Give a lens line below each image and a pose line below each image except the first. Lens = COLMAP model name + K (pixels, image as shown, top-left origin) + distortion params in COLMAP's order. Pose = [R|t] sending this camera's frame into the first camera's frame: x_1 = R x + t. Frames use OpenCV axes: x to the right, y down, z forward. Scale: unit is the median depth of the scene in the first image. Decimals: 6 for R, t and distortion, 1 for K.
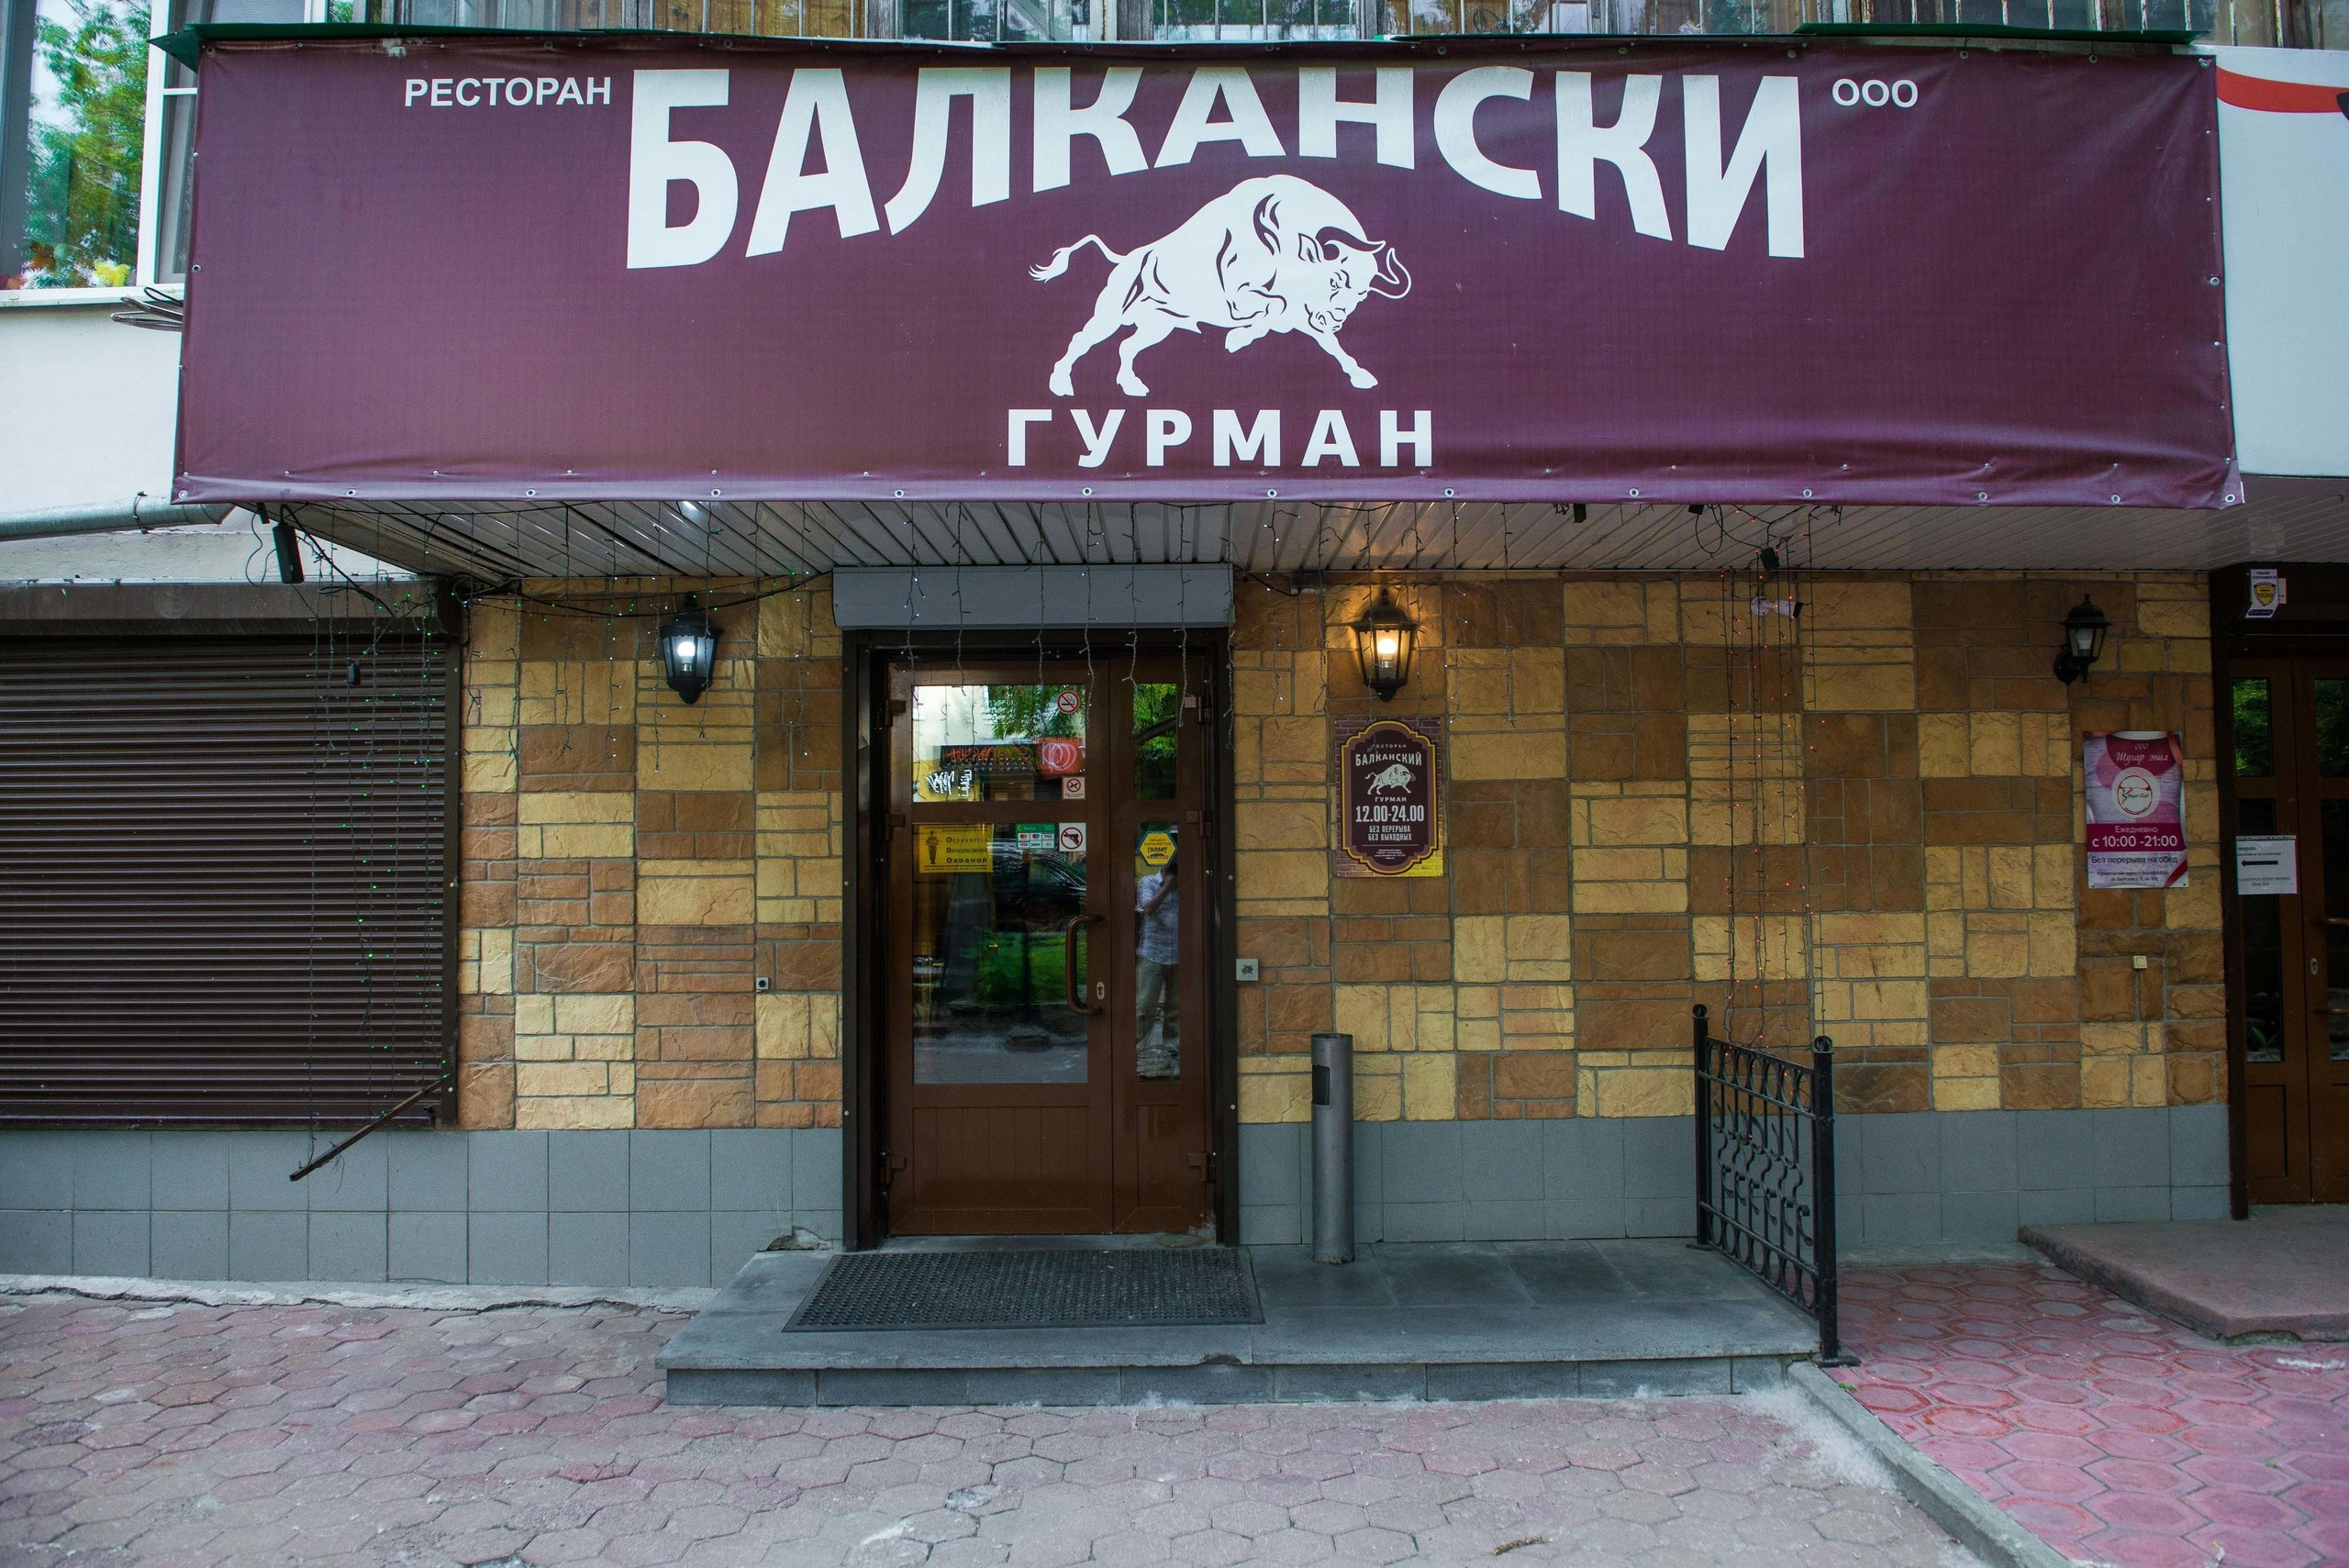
lens RADIAL K [[1597.9, 0, 1174.5], [0, 1597.9, 784.0], [0, 0, 1]] dist [-0.045822, 0.000018]
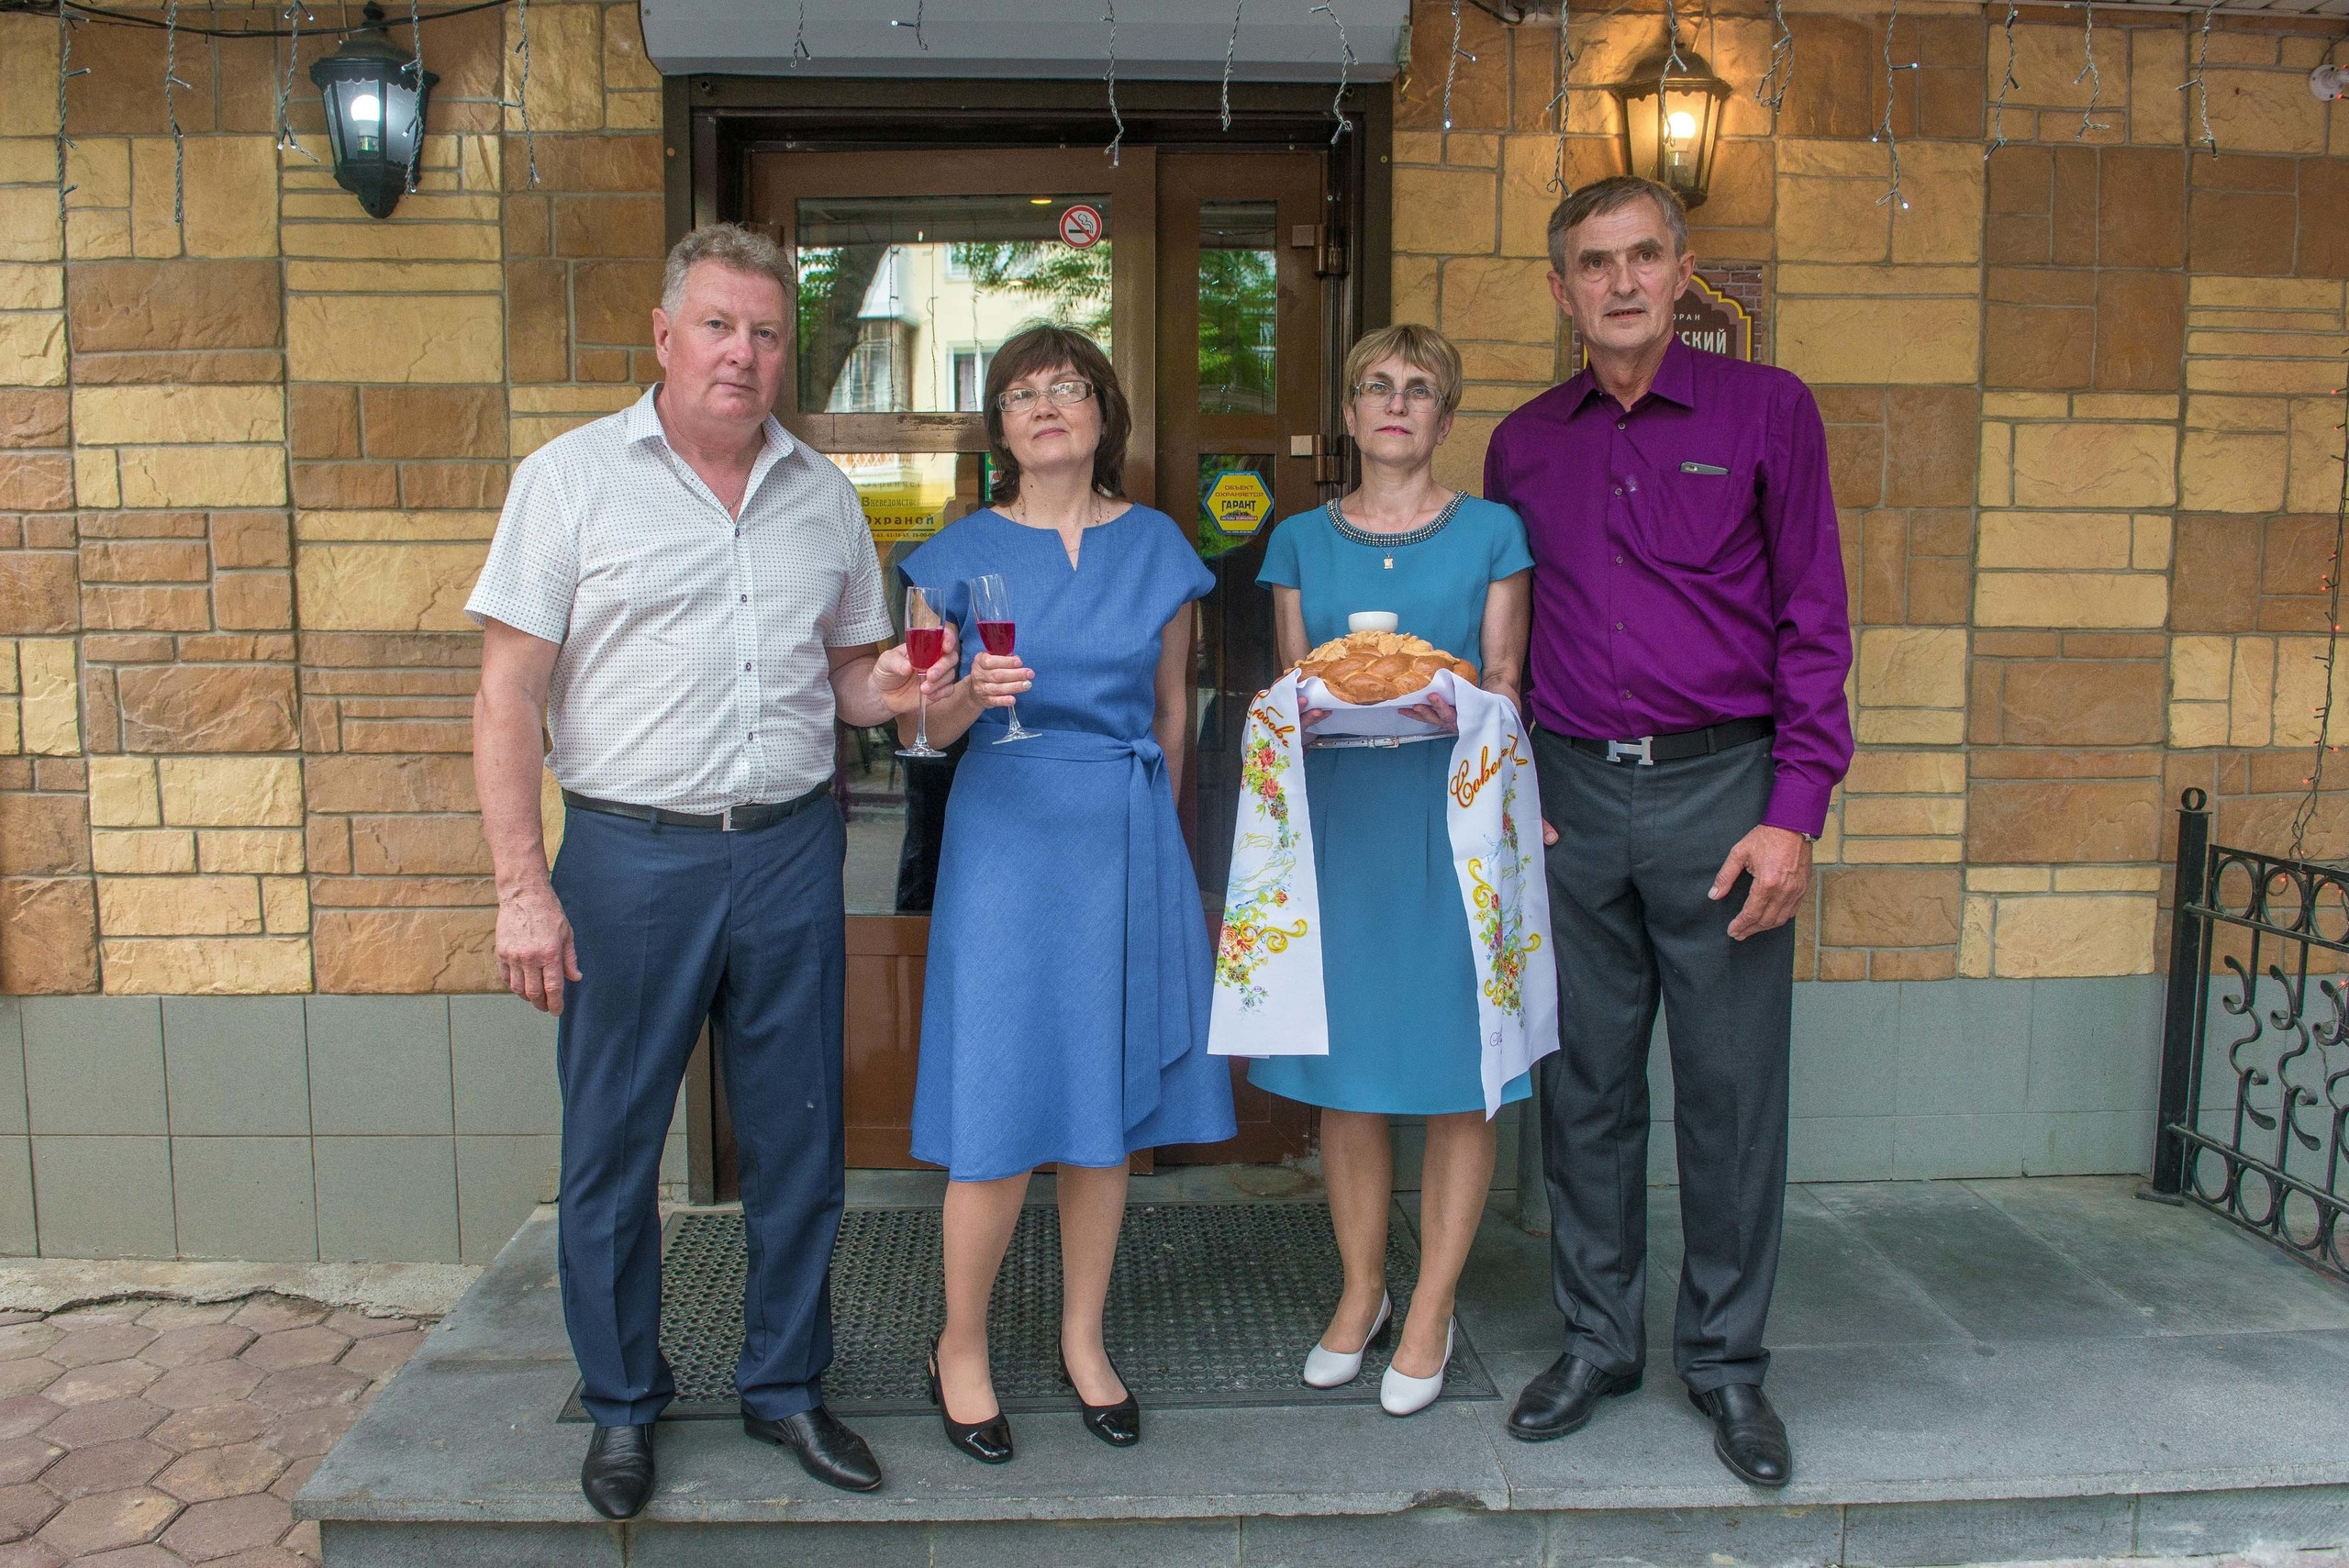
lens RADIAL K [[1609.6, 0, 1101.3], [0, 1609.6, 782.9], [0, 0, 1]] dist [-0.050464, -0.001362]
pose [[0.999708, 0.007294, 0.023036, -0.073355], [-0.010670, 0.988622, 0.150039, 0.055297], [-0.021679, -0.150241, 0.988412, 0.442336]]
